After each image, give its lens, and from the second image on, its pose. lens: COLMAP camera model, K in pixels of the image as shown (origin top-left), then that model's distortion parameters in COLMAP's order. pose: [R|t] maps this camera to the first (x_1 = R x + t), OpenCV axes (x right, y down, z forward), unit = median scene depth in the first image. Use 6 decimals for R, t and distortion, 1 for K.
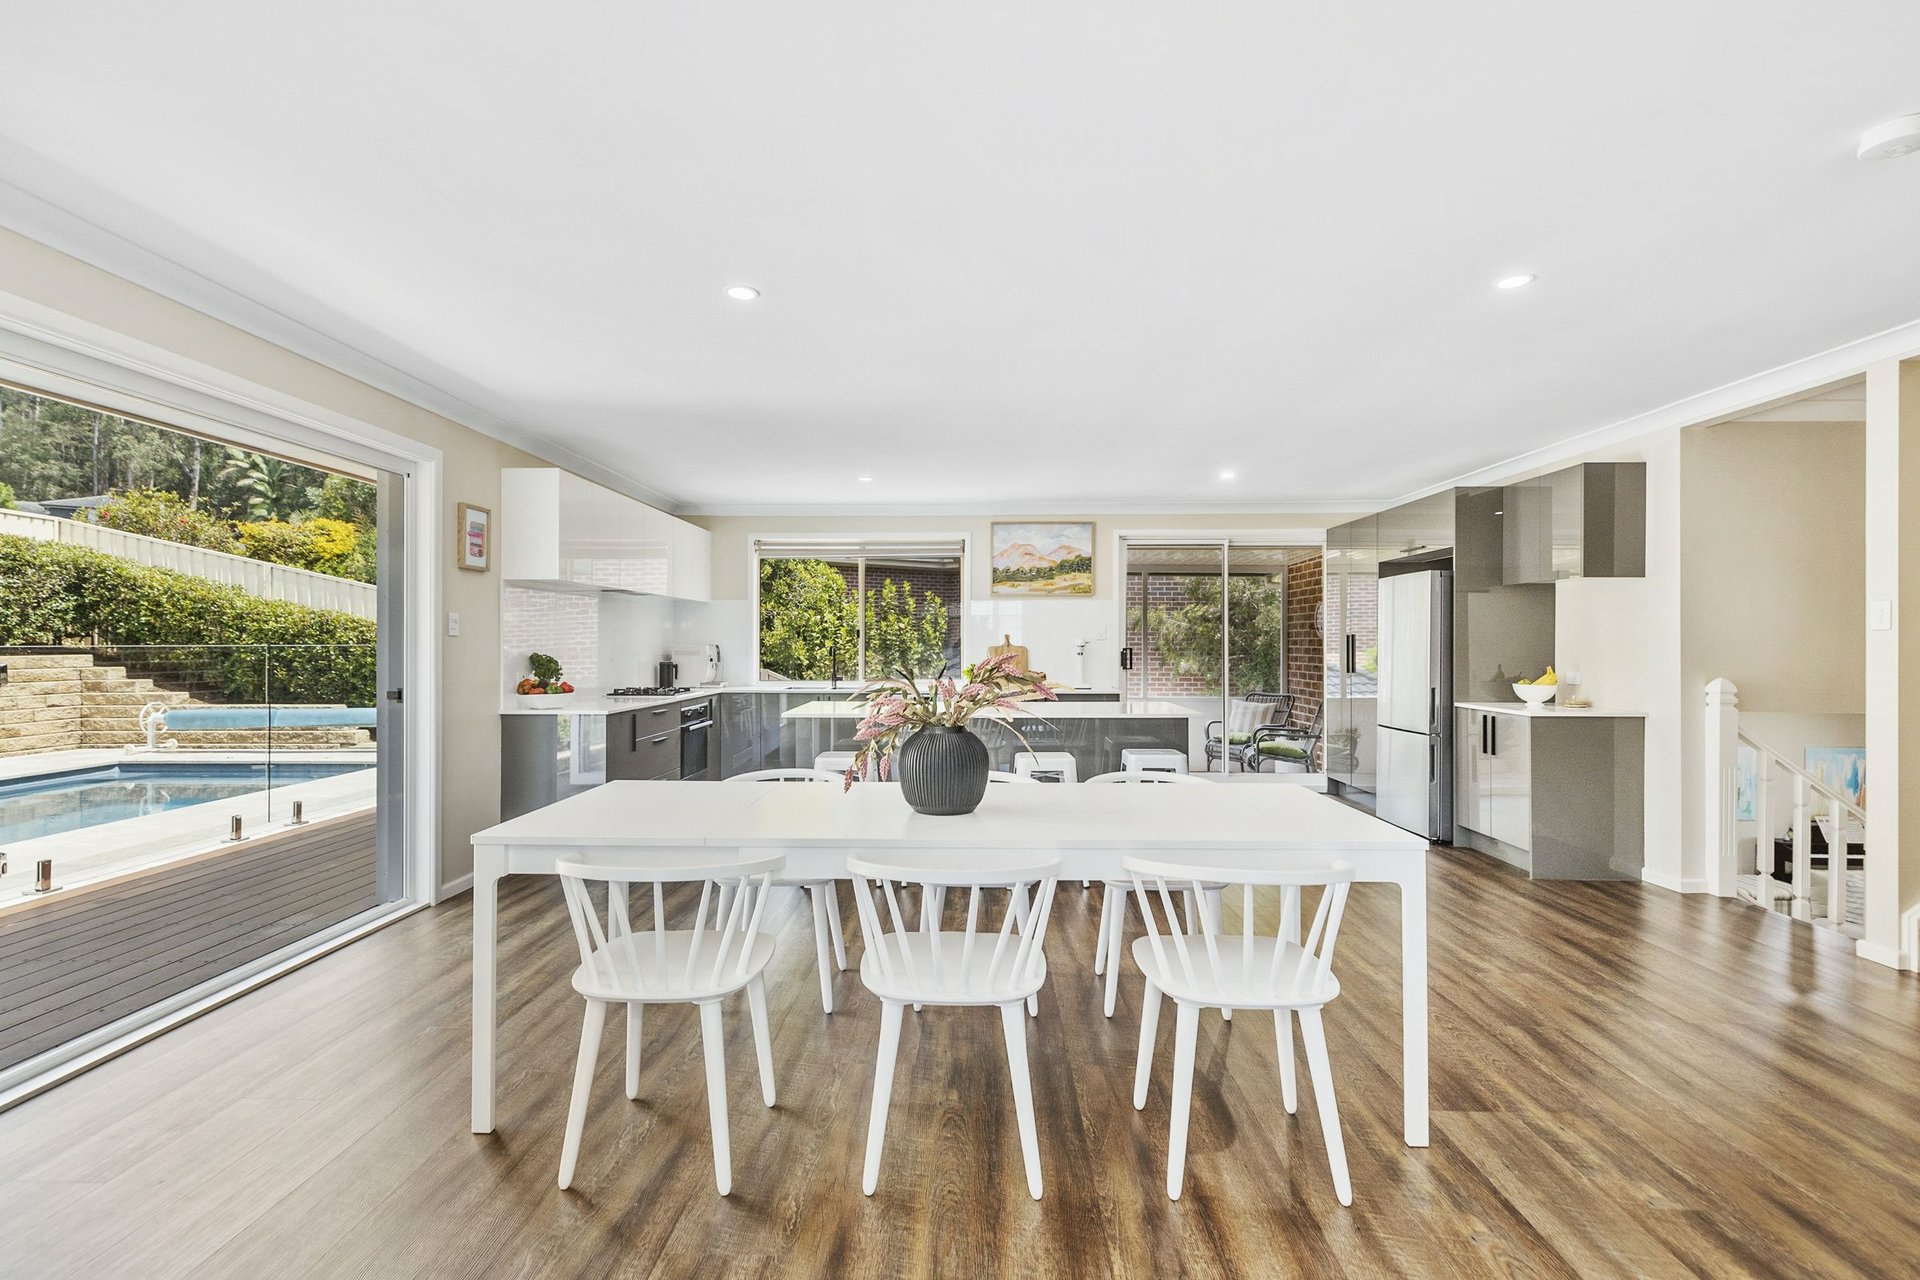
lens RADIAL K [[901.5, 0, 960.0], [0, 901.5, 640.0], [0, 0, 1]] dist [0.002984, 0.000451]
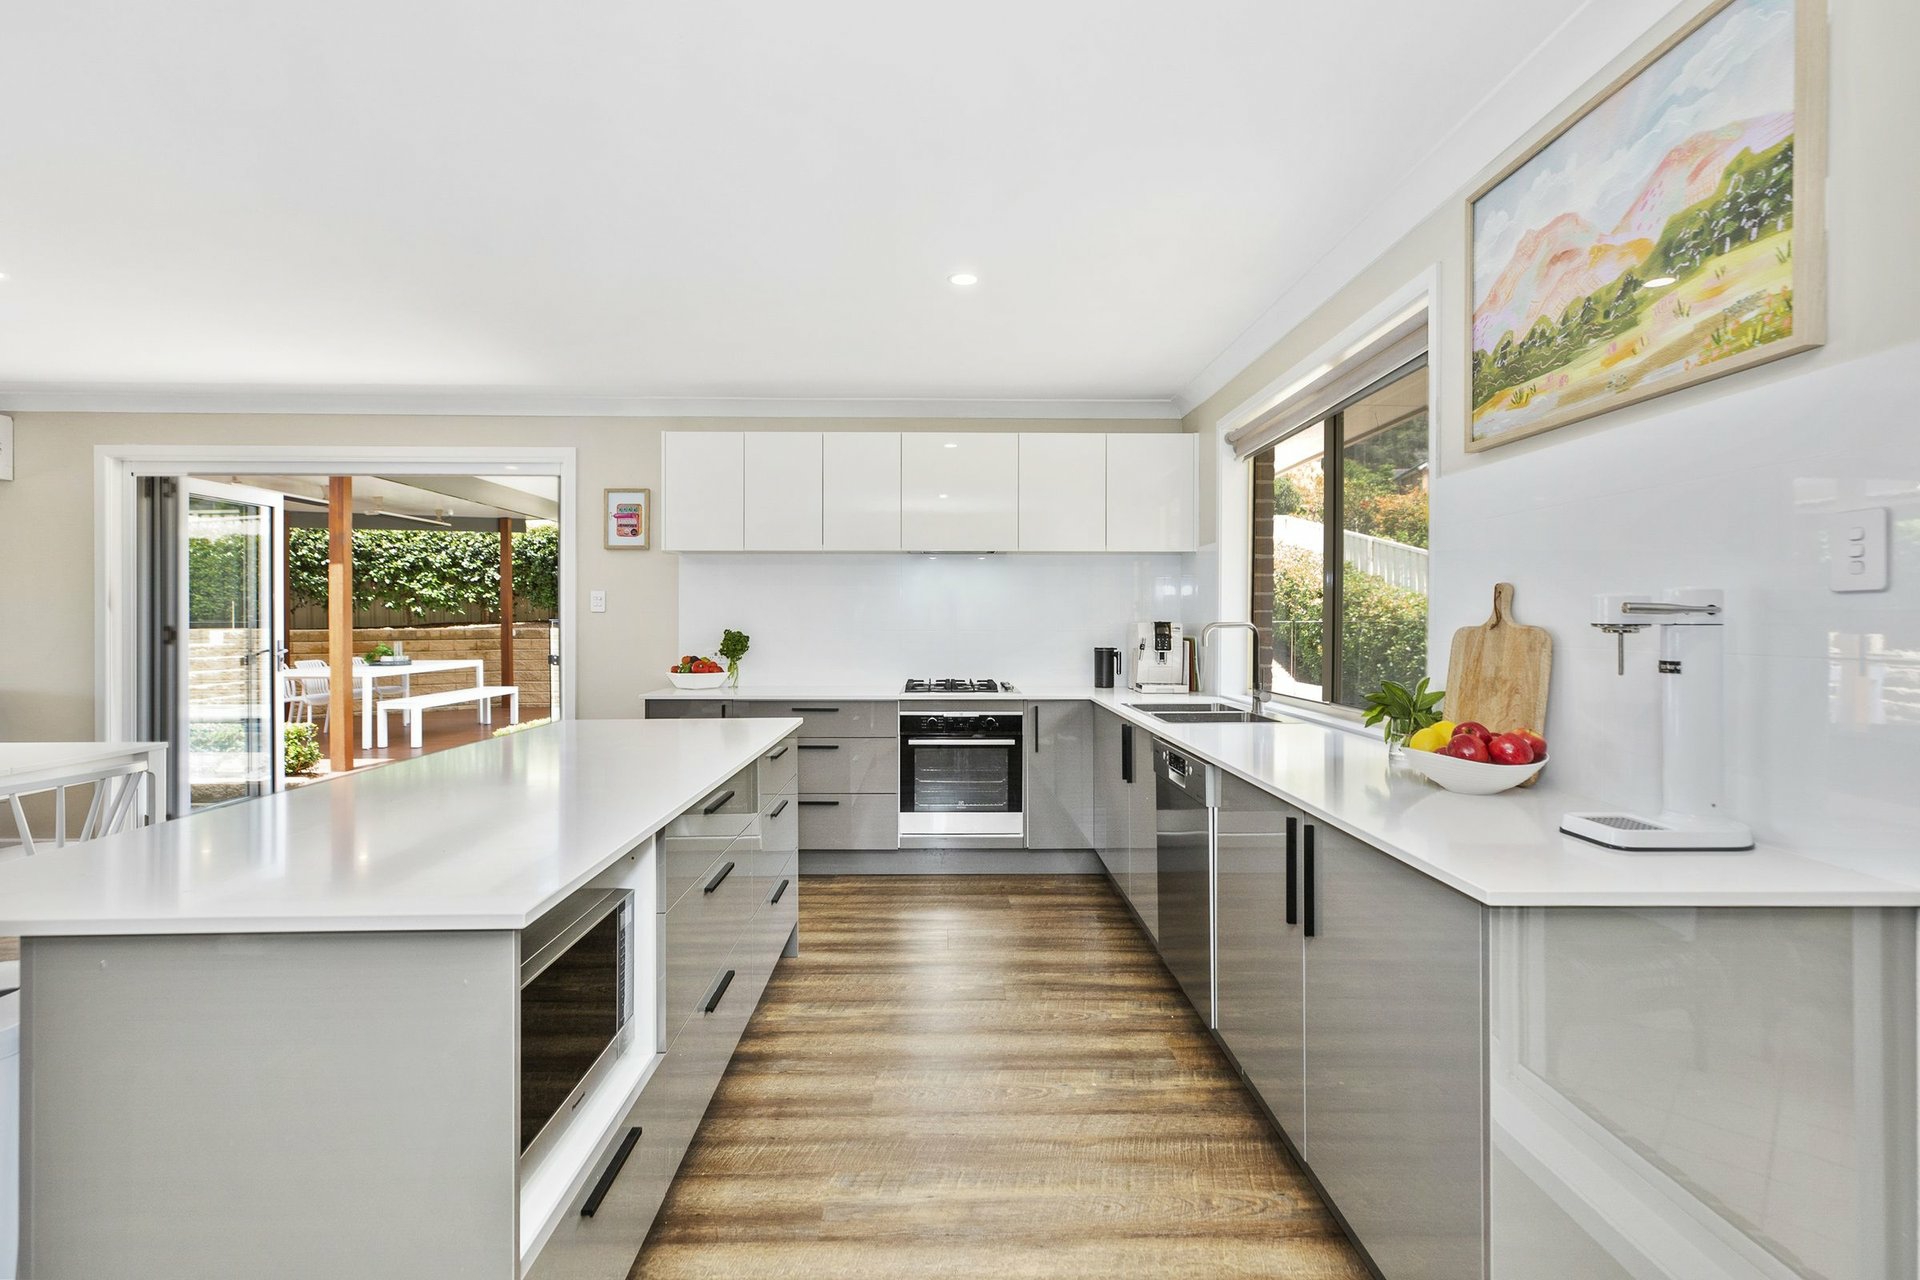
lens RADIAL K [[901.5, 0, 960.0], [0, 901.5, 640.0], [0, 0, 1]] dist [0.002984, 0.000451]
pose [[0.043949, 0.015336, -0.998916, 0.322558], [0.002043, 0.999879, 0.015441, 0.007341], [0.999032, -0.002719, 0.043912, 0.821714]]
